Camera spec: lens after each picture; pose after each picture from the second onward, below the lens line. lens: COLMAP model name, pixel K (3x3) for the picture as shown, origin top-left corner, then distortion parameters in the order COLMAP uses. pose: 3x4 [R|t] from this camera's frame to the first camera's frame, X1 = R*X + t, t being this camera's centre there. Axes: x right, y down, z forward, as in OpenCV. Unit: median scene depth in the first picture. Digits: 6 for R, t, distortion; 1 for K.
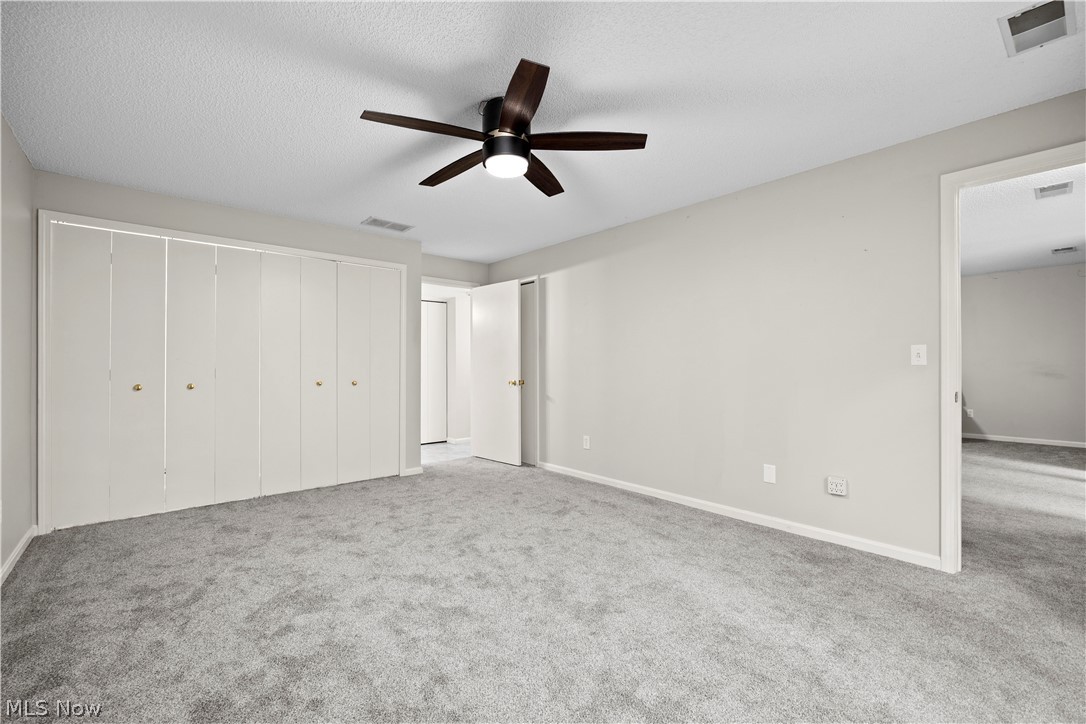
lens RADIAL K [[472.1, 0, 542.0], [0, 472.1, 361.3], [0, 0, 1]] dist [-0.016875, 0.000051]
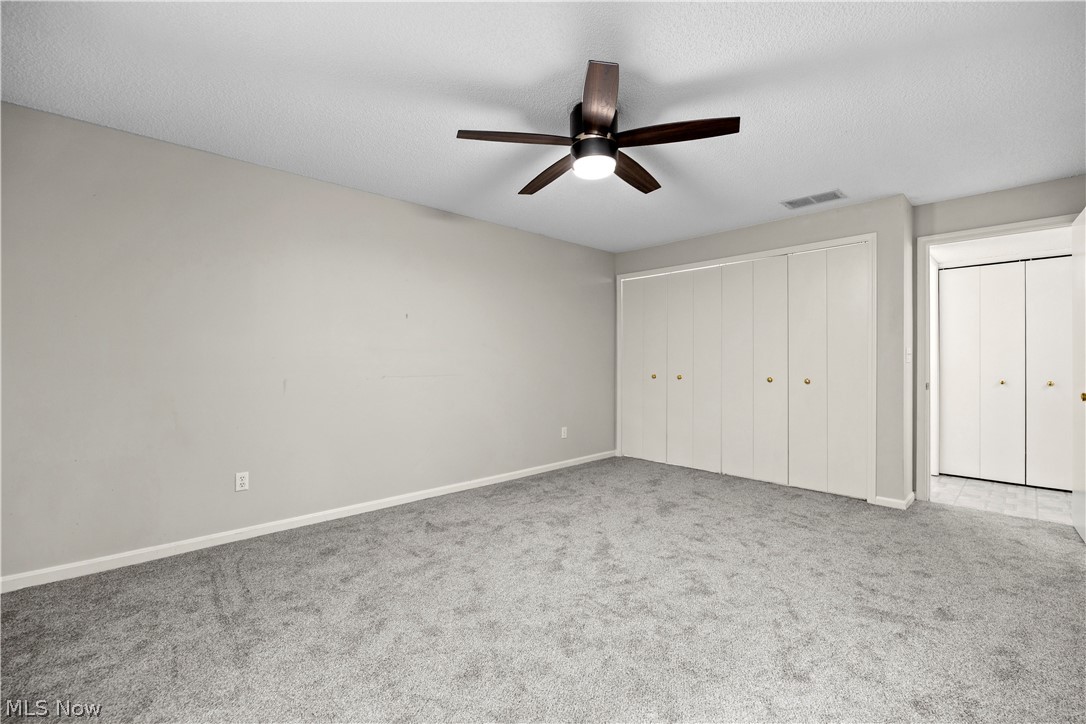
lens RADIAL K [[472.1, 0, 542.0], [0, 472.1, 361.3], [0, 0, 1]] dist [-0.016875, 0.000051]
pose [[0.003386, 0.003770, -0.999987, 0.764238], [0.011937, 0.999921, 0.003810, -0.004005], [0.999923, -0.011950, 0.003341, 0.713079]]
